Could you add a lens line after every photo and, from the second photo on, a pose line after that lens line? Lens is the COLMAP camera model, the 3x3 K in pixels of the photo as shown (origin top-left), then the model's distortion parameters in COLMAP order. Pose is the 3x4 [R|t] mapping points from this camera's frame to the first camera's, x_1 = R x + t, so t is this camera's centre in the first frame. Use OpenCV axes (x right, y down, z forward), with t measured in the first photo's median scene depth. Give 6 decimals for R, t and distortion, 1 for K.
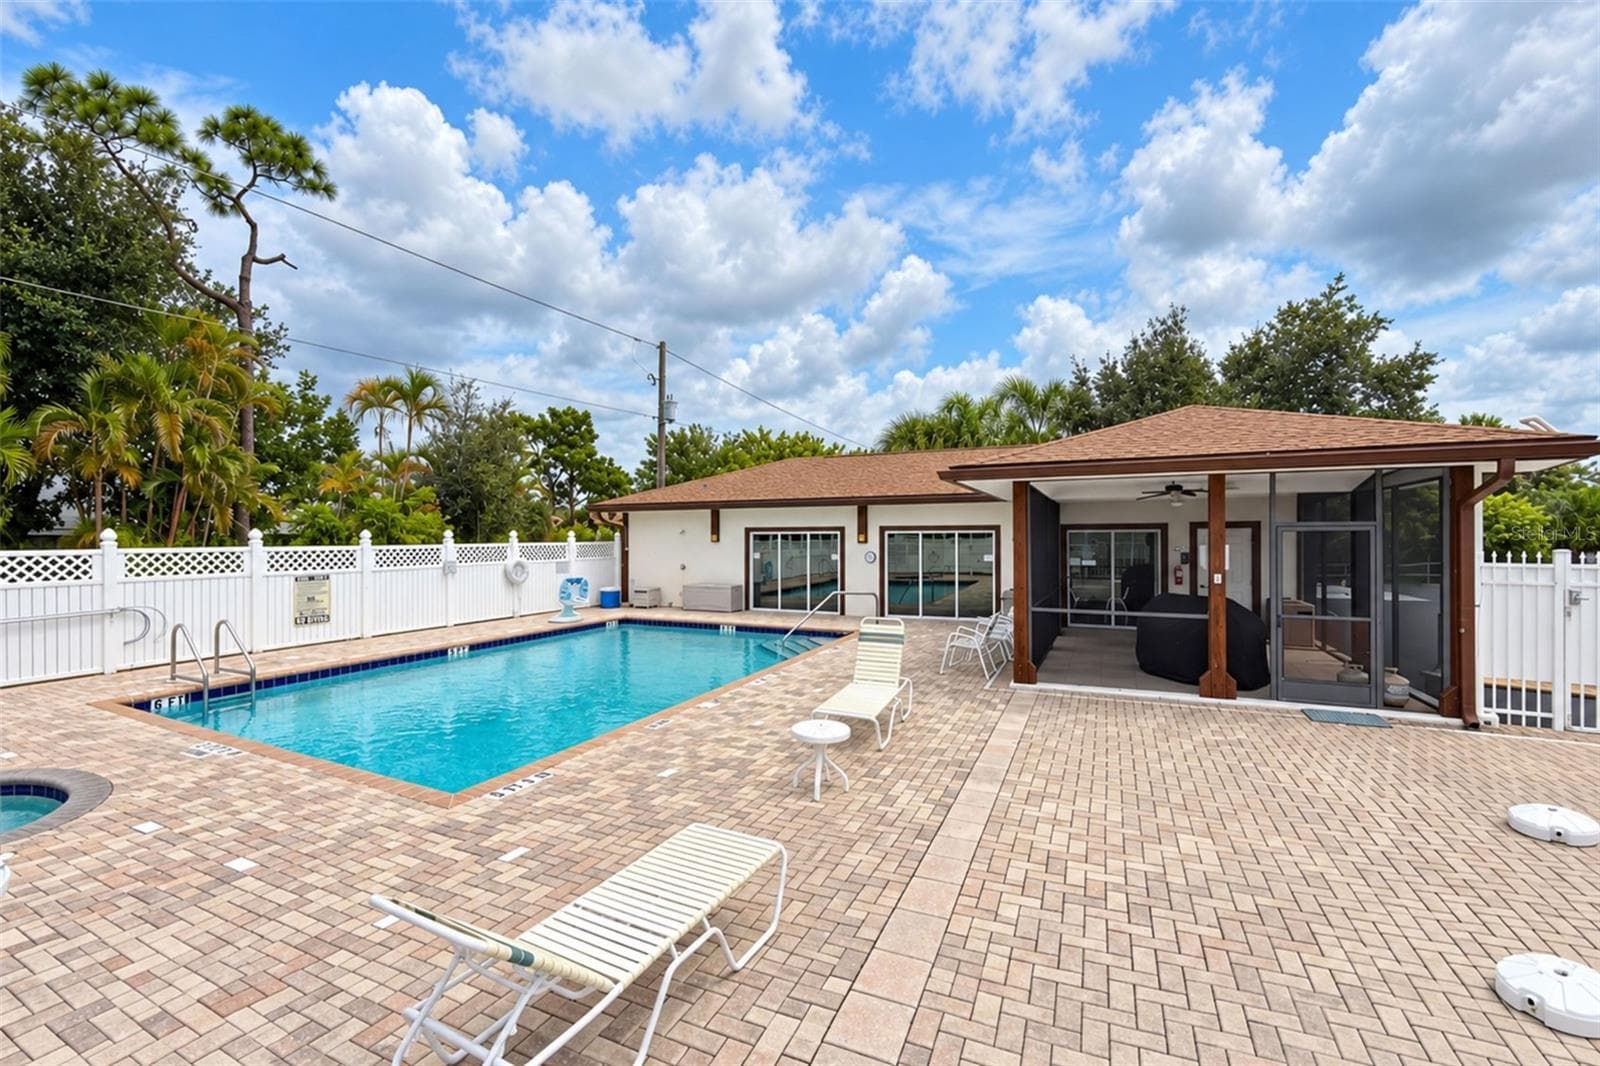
lens RADIAL K [[622.5, 0, 800.0], [0, 622.5, 533.0], [0, 0, 1]] dist [-0.001180, -0.015412]
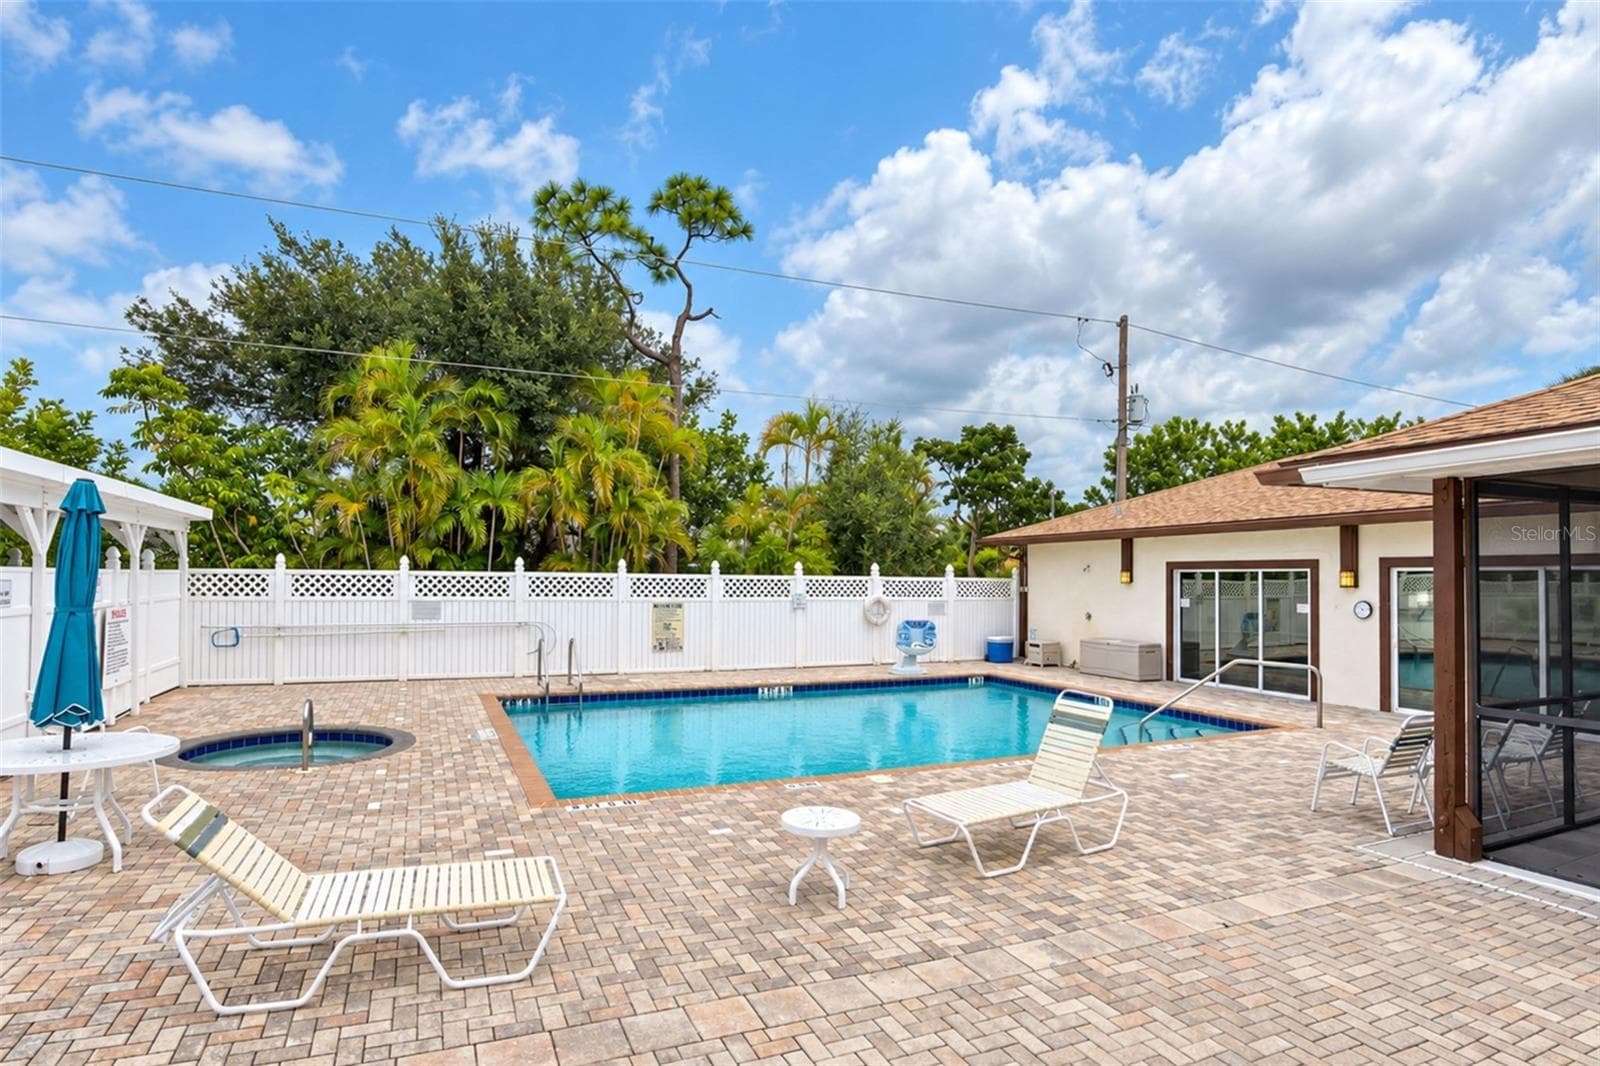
lens RADIAL K [[825.3, 0, 800.0], [0, 825.3, 533.0], [0, 0, 1]] dist [-0.042298, -0.000239]
pose [[0.747486, -0.017631, -0.664043, 0.242402], [-0.010048, 0.999233, -0.037841, -0.001597], [0.664201, 0.034958, 0.746736, 0.061638]]
